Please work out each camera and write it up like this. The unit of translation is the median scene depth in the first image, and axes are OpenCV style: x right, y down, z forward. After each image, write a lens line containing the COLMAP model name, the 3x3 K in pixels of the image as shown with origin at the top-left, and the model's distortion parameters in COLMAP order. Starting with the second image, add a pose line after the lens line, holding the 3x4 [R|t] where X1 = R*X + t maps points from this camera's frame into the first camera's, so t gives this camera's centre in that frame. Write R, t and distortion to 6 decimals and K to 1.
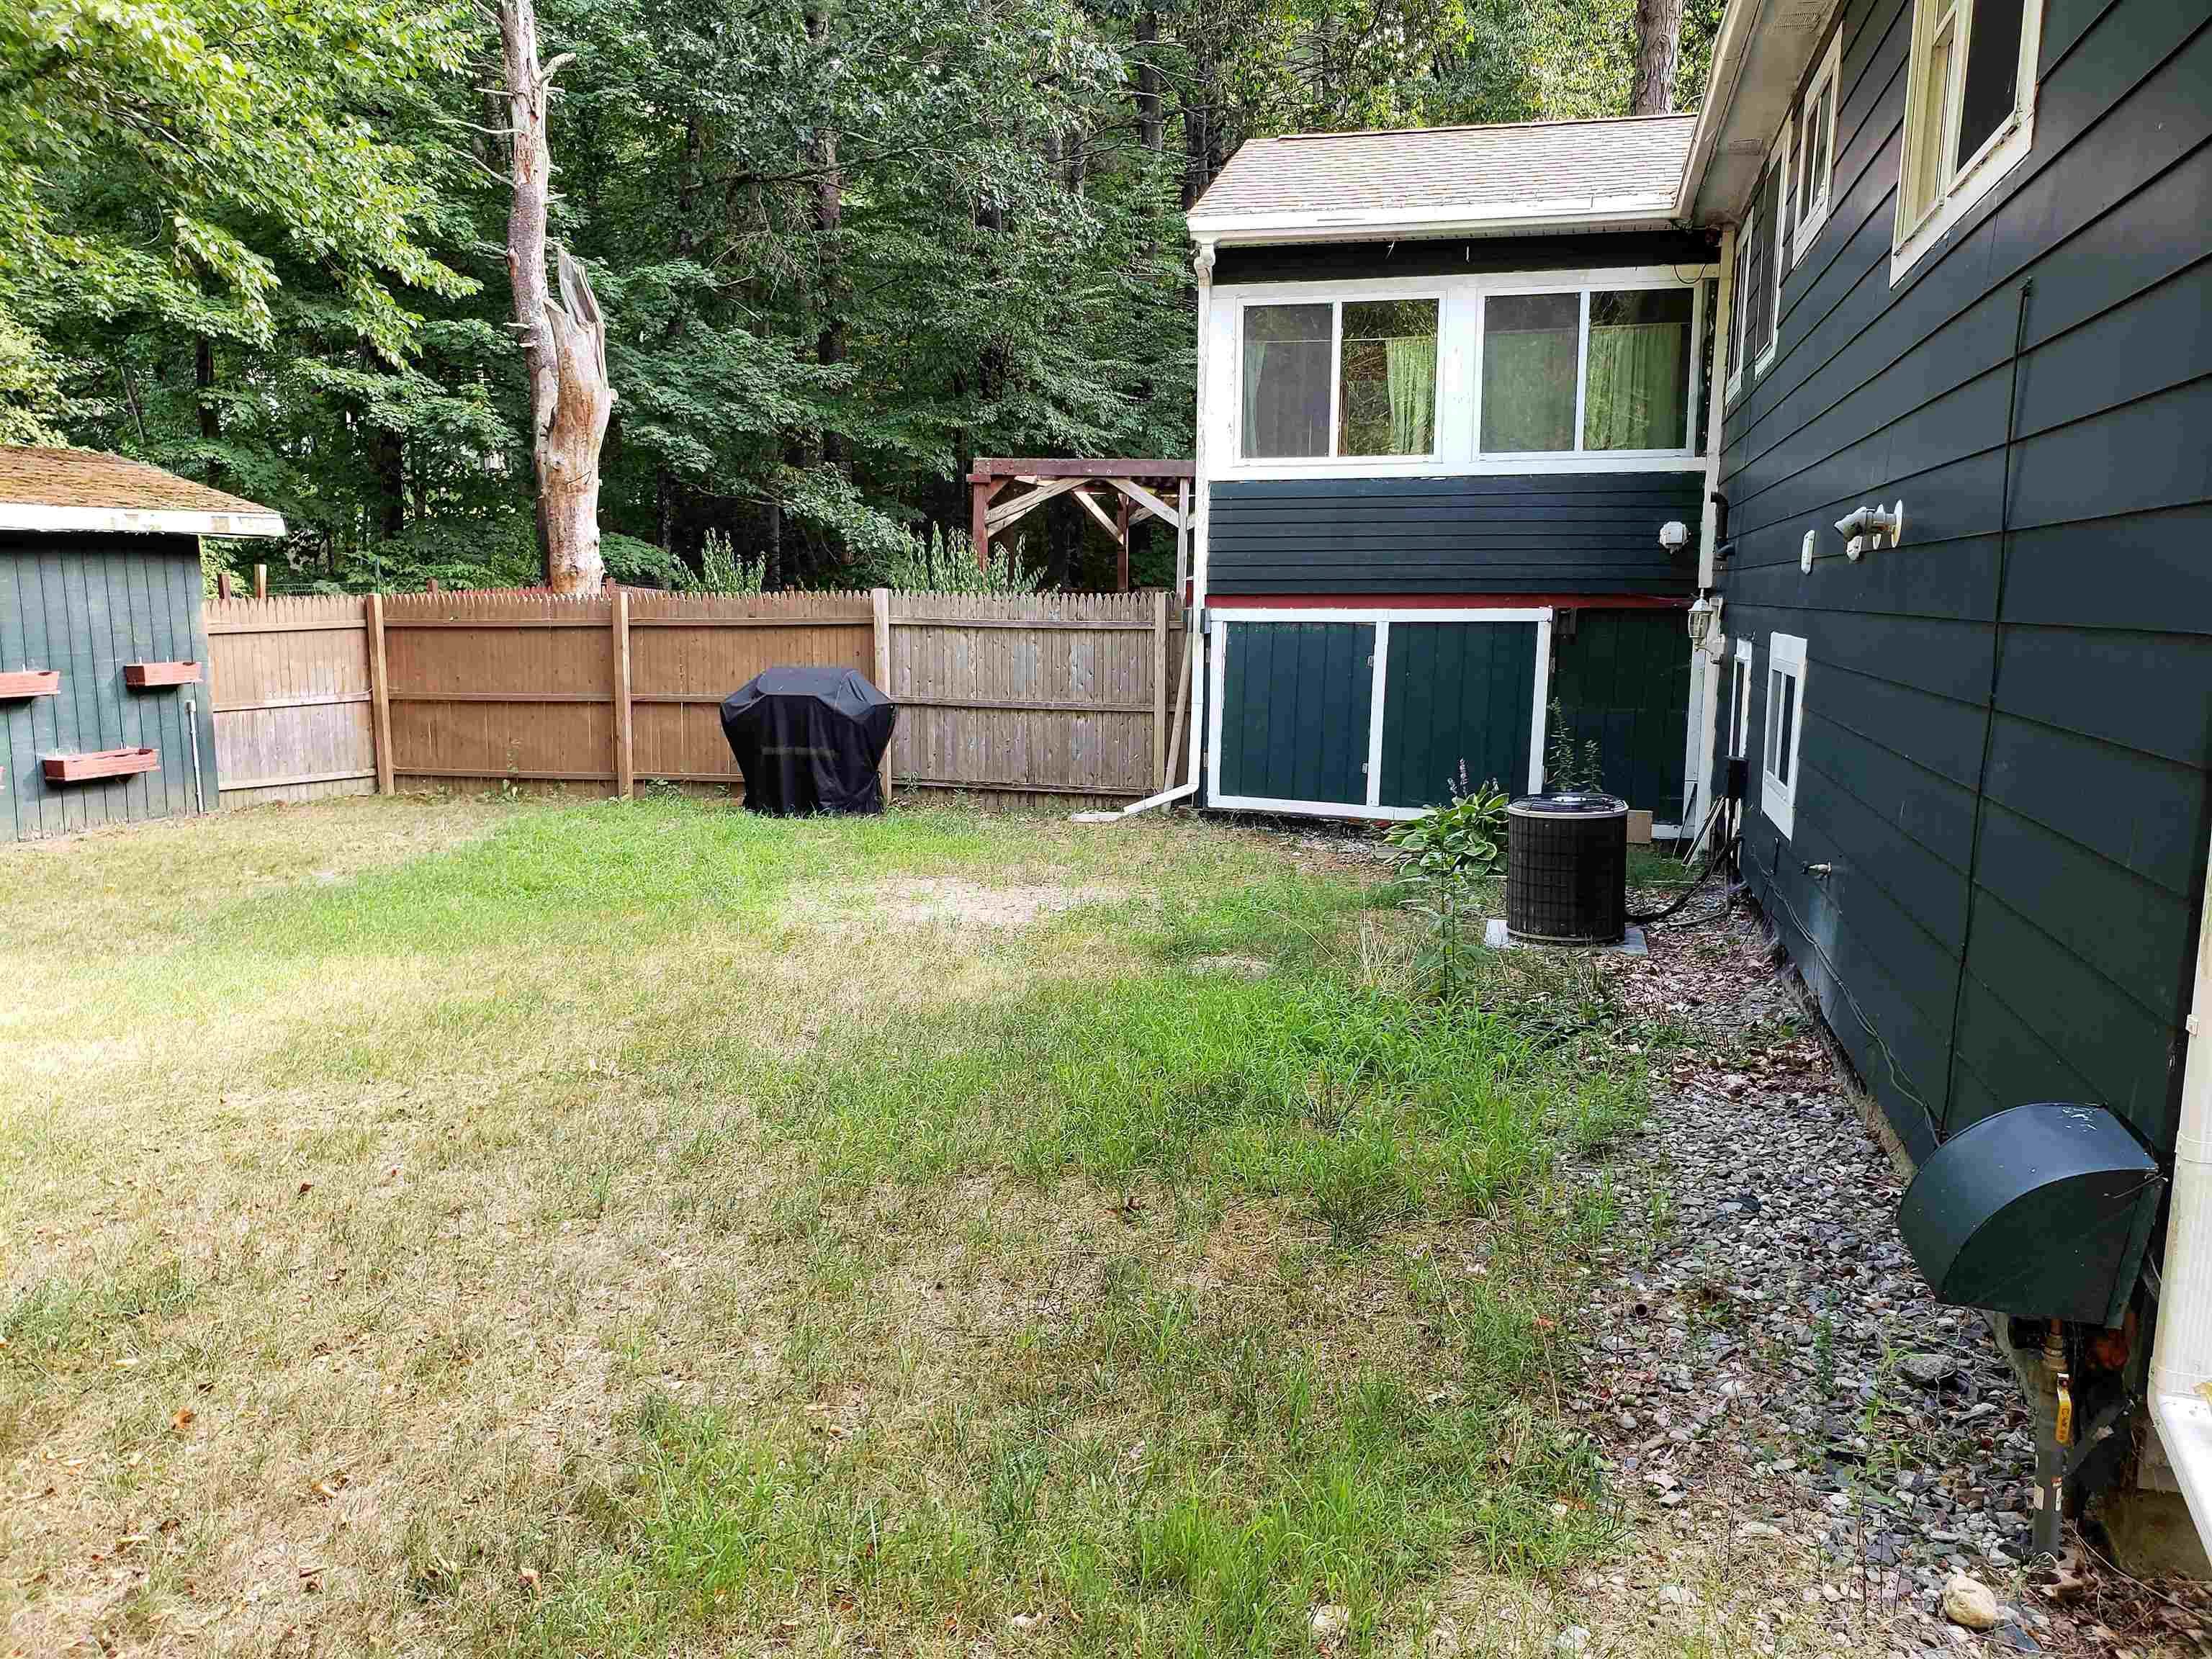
lens RADIAL K [[1726.7, 0, 1102.4], [0, 1726.7, 890.8], [0, 0, 1]] dist [0.030677, -0.010801]
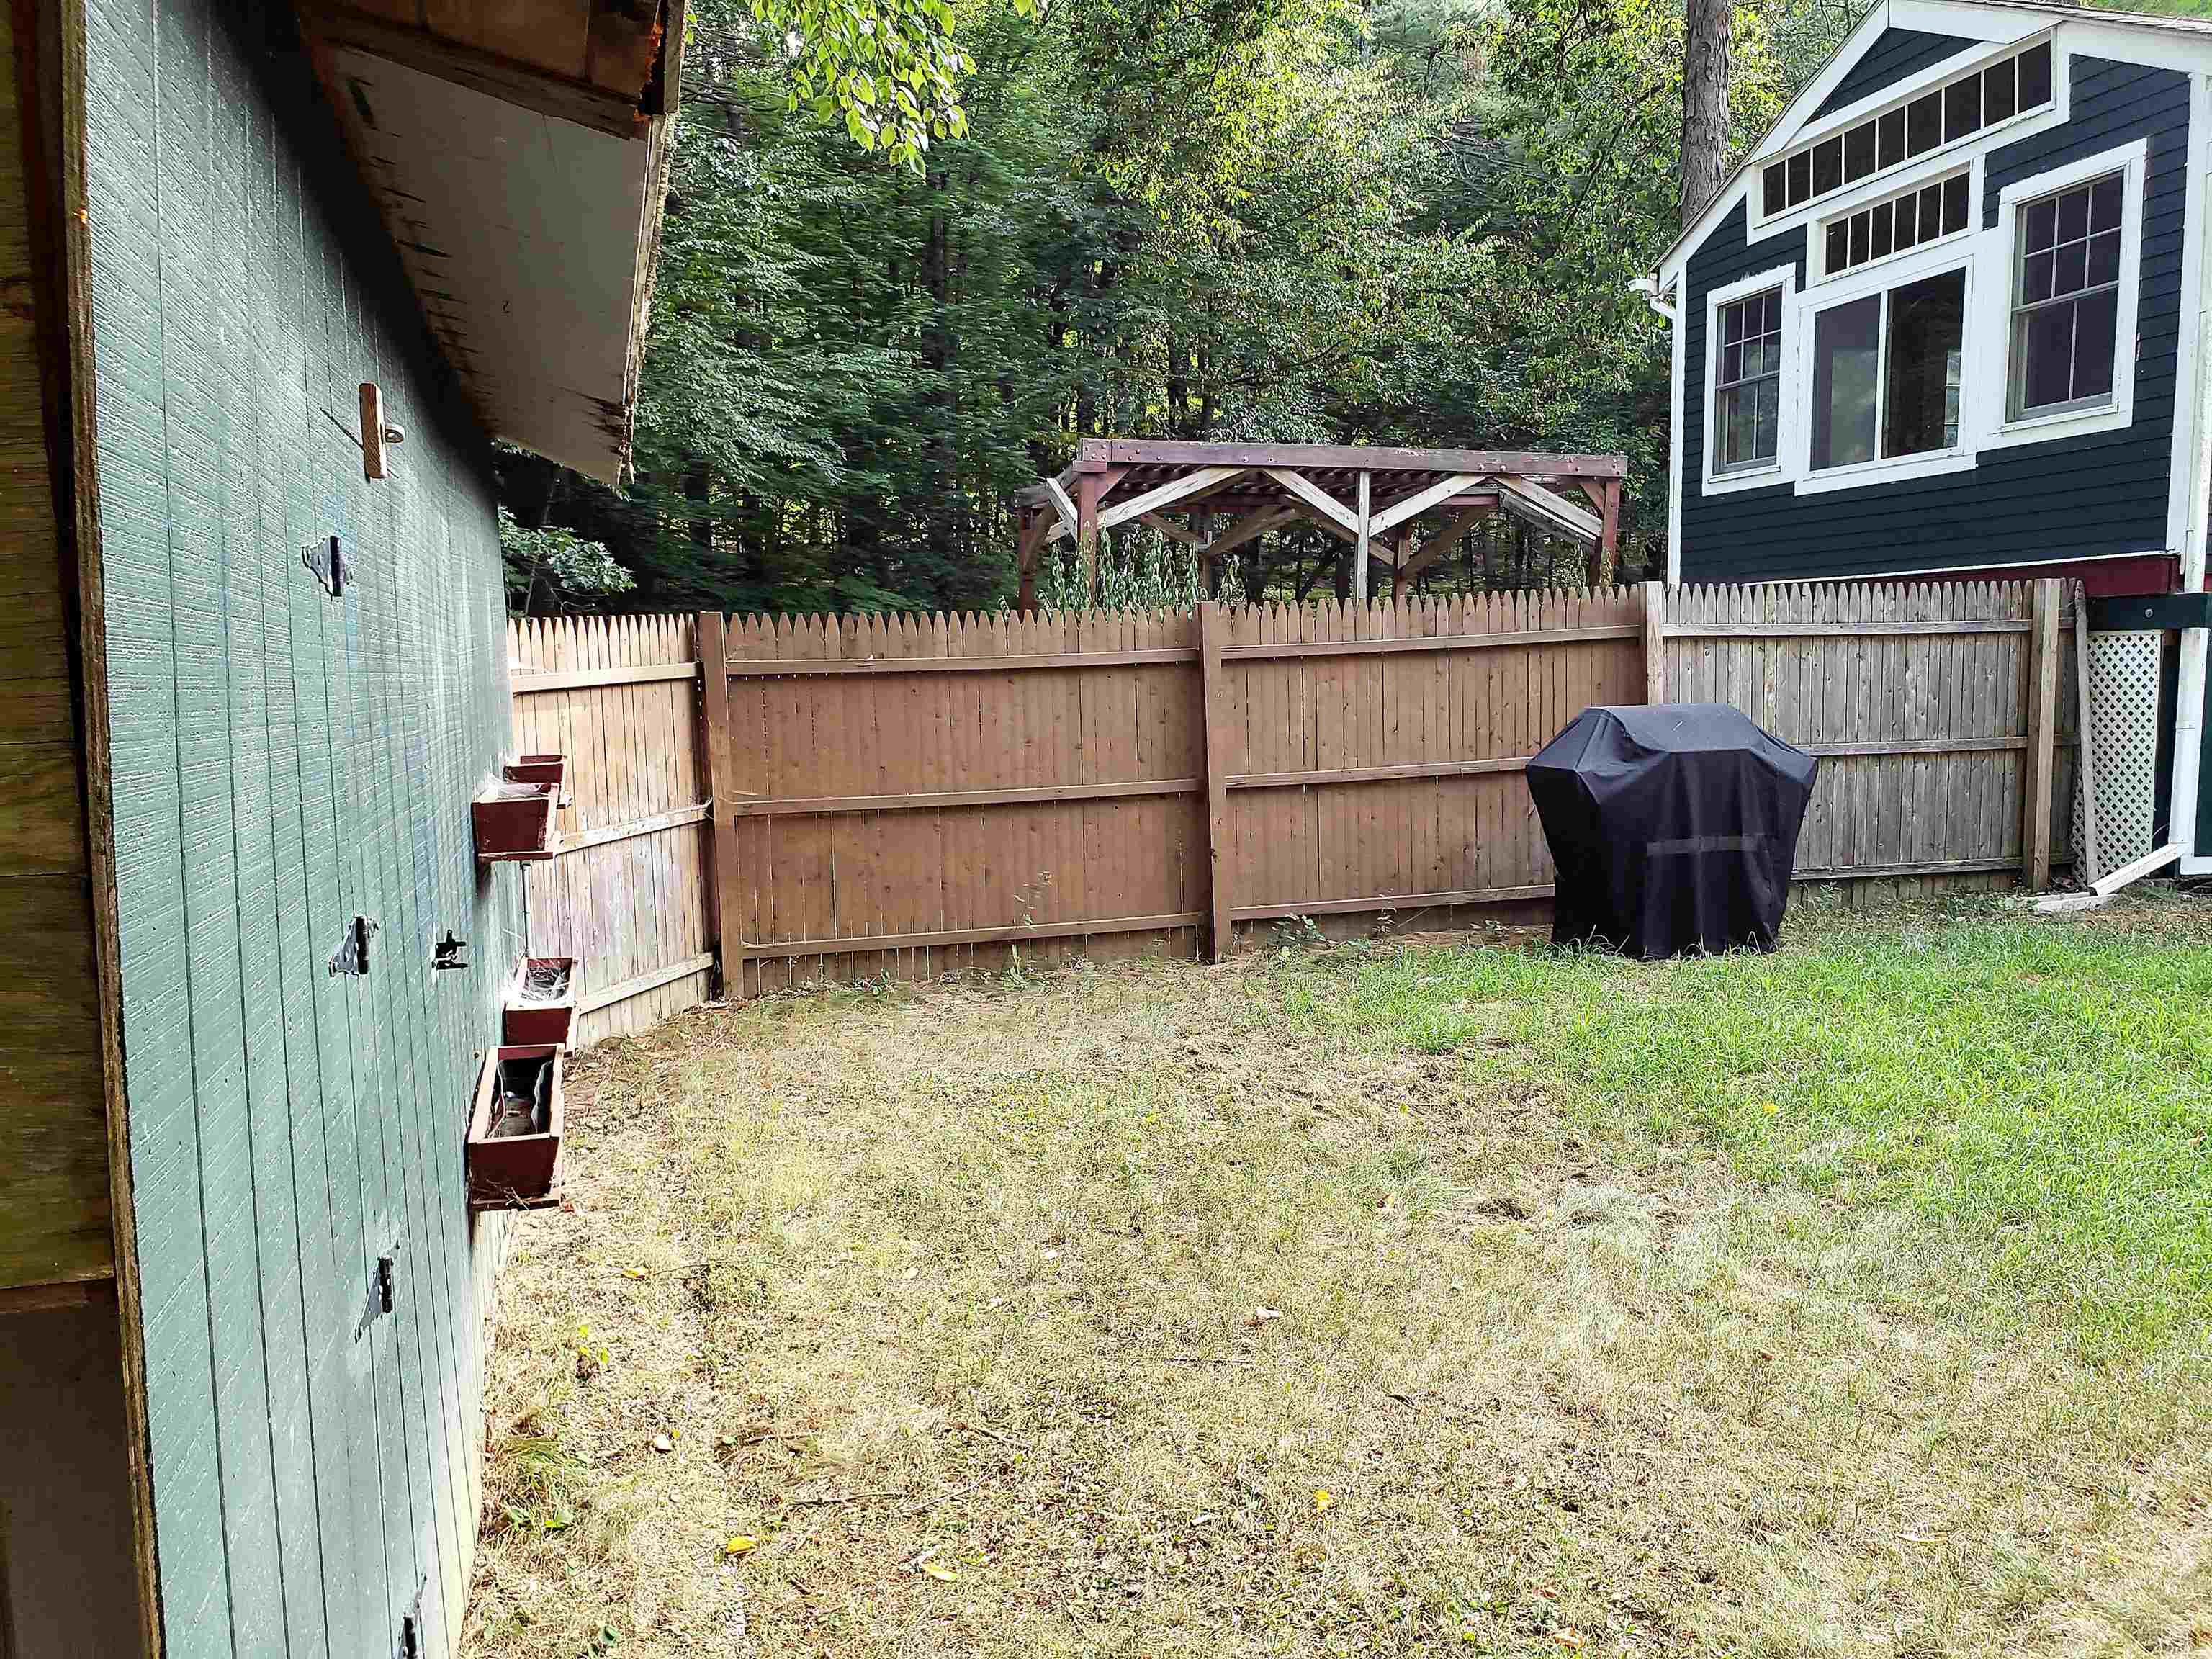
lens RADIAL K [[1726.7, 0, 1083.4], [0, 1726.7, 868.3], [0, 0, 1]] dist [0.030677, -0.010801]
pose [[0.862589, -0.083854, 0.498908, -0.601119], [0.111709, 0.993396, -0.026174, -0.072999], [-0.493418, 0.078310, 0.866260, 0.527811]]
